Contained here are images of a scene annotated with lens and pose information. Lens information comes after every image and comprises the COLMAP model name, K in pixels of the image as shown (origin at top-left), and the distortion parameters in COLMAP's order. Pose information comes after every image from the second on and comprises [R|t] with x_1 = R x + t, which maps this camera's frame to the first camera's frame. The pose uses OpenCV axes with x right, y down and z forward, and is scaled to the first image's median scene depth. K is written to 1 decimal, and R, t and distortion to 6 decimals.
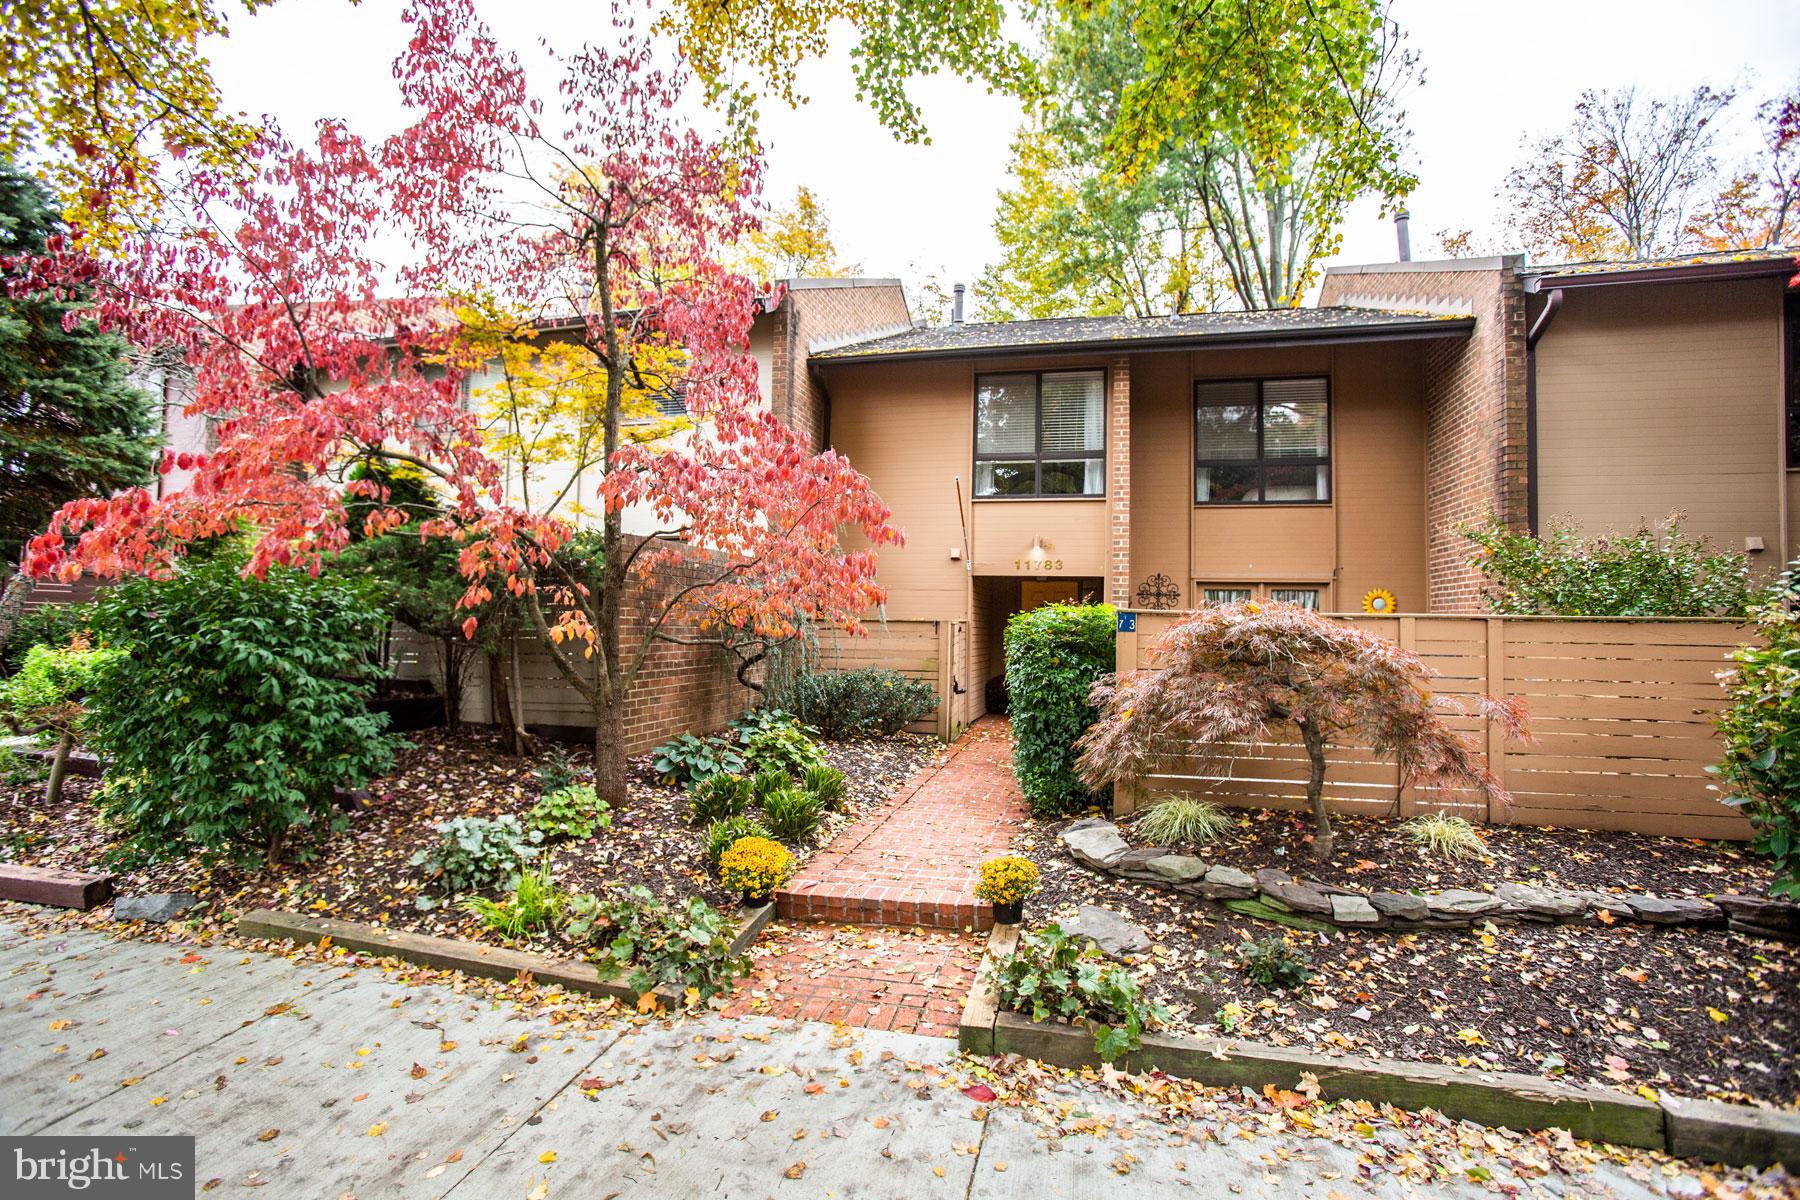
lens RADIAL K [[723.3, 0, 962.8], [0, 723.3, 511.1], [0, 0, 1]] dist [-0.043063, 0.010380]
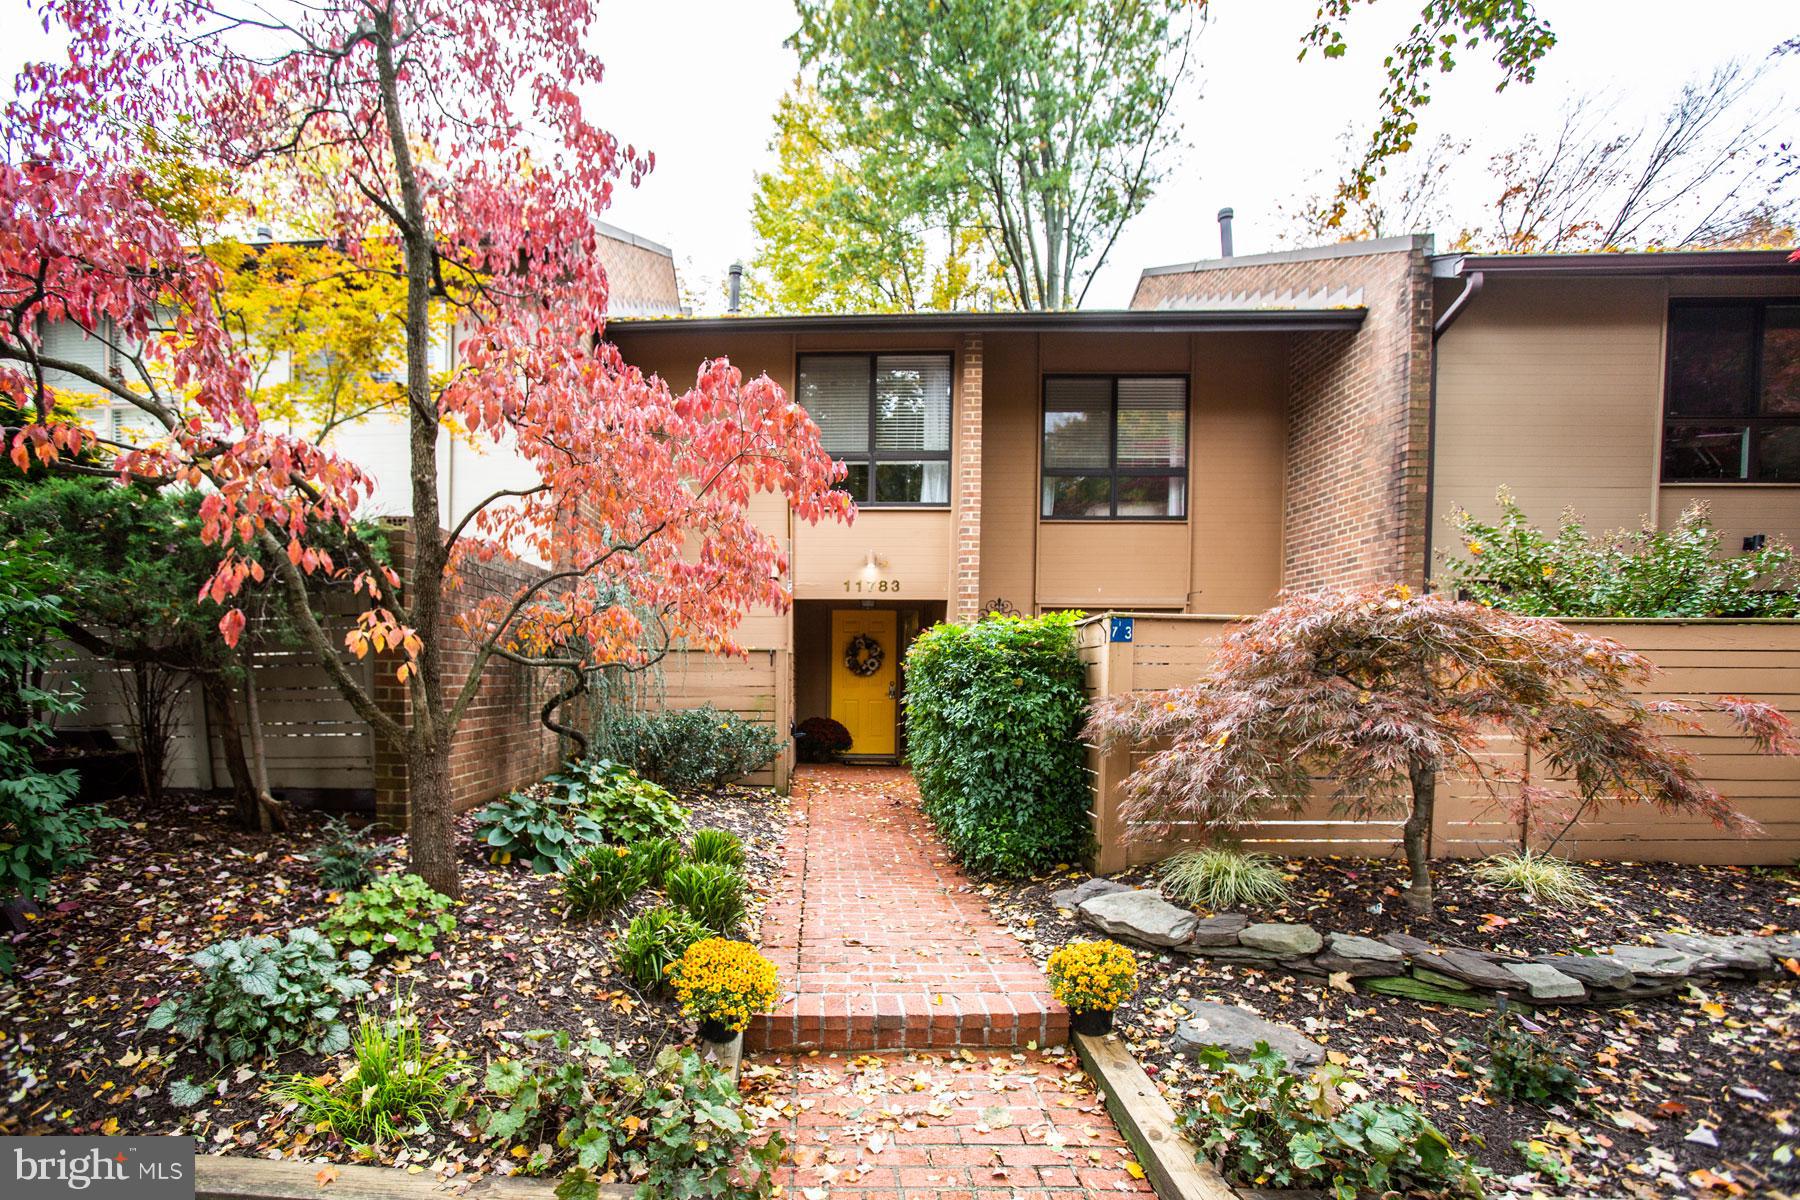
lens RADIAL K [[855.1, 0, 894.8], [0, 855.1, 596.1], [0, 0, 1]] dist [-0.061066, 0.022685]
pose [[0.989803, -0.004409, 0.142373, -0.206644], [-0.007429, 0.996563, 0.082510, 0.067462], [-0.142247, -0.082726, 0.986368, 0.207226]]
